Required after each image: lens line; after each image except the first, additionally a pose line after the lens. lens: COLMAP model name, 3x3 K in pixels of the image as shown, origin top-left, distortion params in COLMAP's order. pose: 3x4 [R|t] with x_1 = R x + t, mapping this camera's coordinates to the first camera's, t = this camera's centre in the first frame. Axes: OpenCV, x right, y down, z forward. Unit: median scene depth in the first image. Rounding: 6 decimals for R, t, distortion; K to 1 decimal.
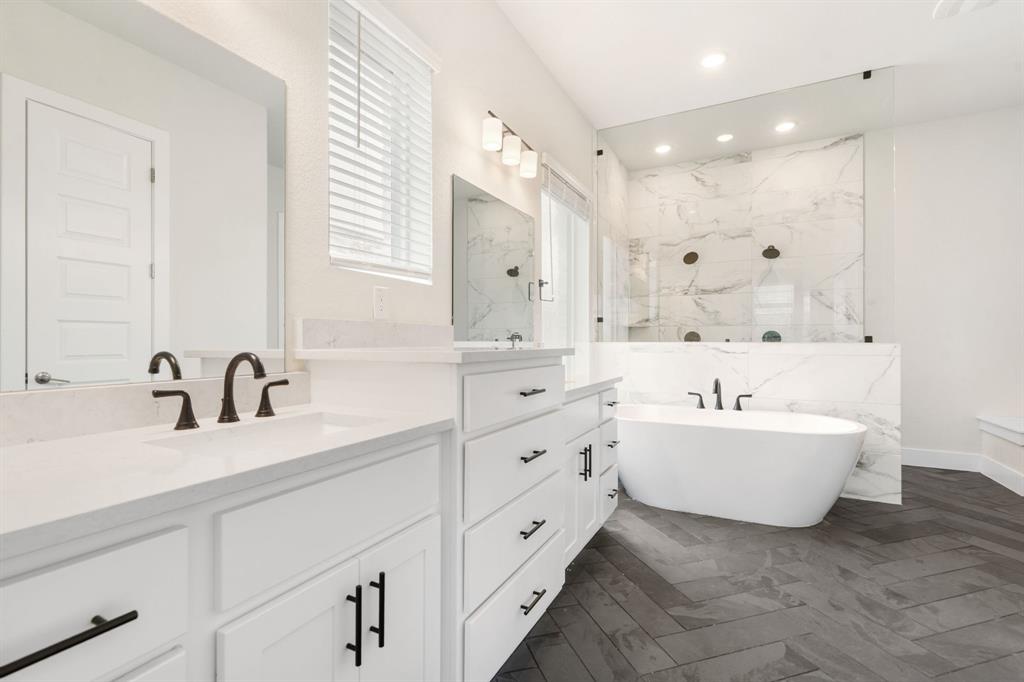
lens RADIAL K [[466.4, 0, 507.7], [0, 466.4, 340.7], [0, 0, 1]] dist [-0.013632, 0.000008]
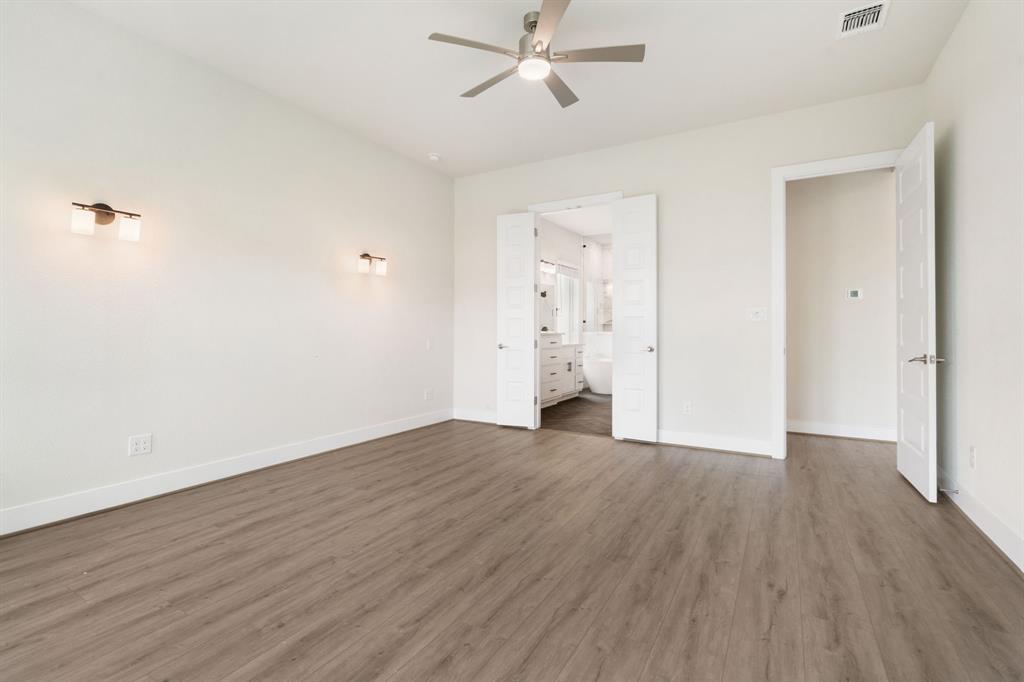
lens RADIAL K [[466.4, 0, 507.7], [0, 466.4, 340.7], [0, 0, 1]] dist [-0.013632, 0.000008]
pose [[0.998954, 0.003801, -0.045568, -0.087530], [-0.003010, 0.999844, 0.017424, 0.010843], [0.045627, -0.017269, 0.998809, -1.690577]]
